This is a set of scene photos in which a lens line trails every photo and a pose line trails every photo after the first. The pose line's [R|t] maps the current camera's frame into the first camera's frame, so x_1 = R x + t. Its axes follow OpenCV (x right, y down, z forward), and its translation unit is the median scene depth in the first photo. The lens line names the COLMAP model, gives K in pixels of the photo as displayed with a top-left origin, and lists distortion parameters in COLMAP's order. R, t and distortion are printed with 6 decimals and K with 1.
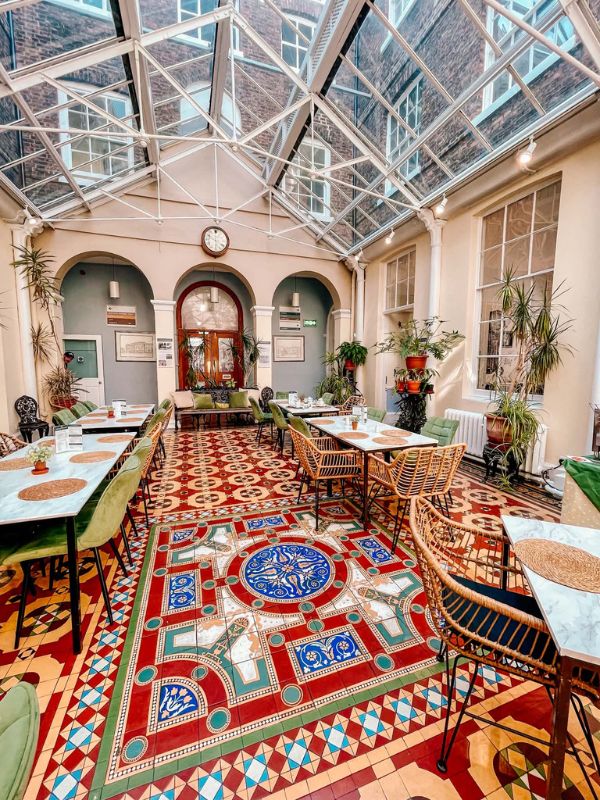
lens RADIAL K [[321.2, 0, 300.0], [0, 321.2, 400.0], [0, 0, 1]] dist [-0.000662, -0.000036]
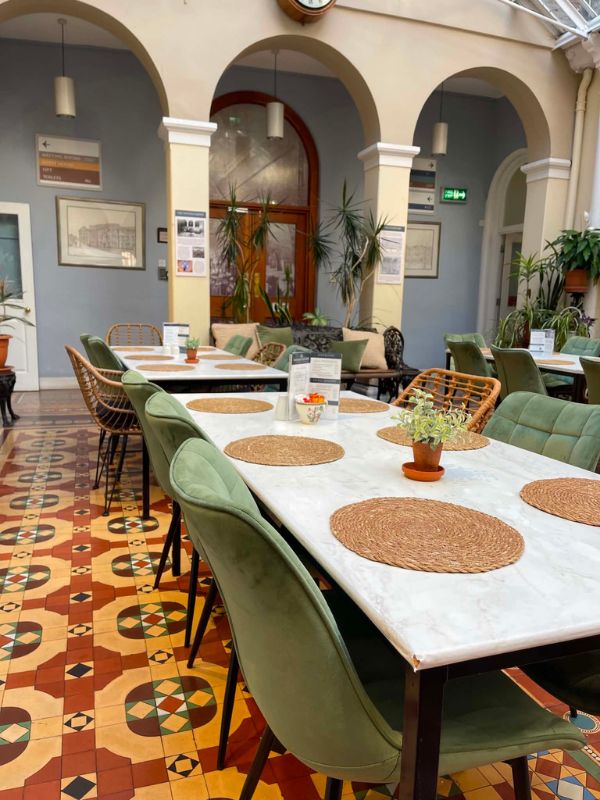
lens RADIAL K [[614.6, 0, 300.0], [0, 614.6, 400.0], [0, 0, 1]] dist [0.012322, -0.000579]
pose [[0.999760, 0.013654, 0.017123, -0.247631], [-0.014351, 0.999045, 0.041264, 0.028826], [-0.016543, -0.041500, 0.999002, 0.121049]]
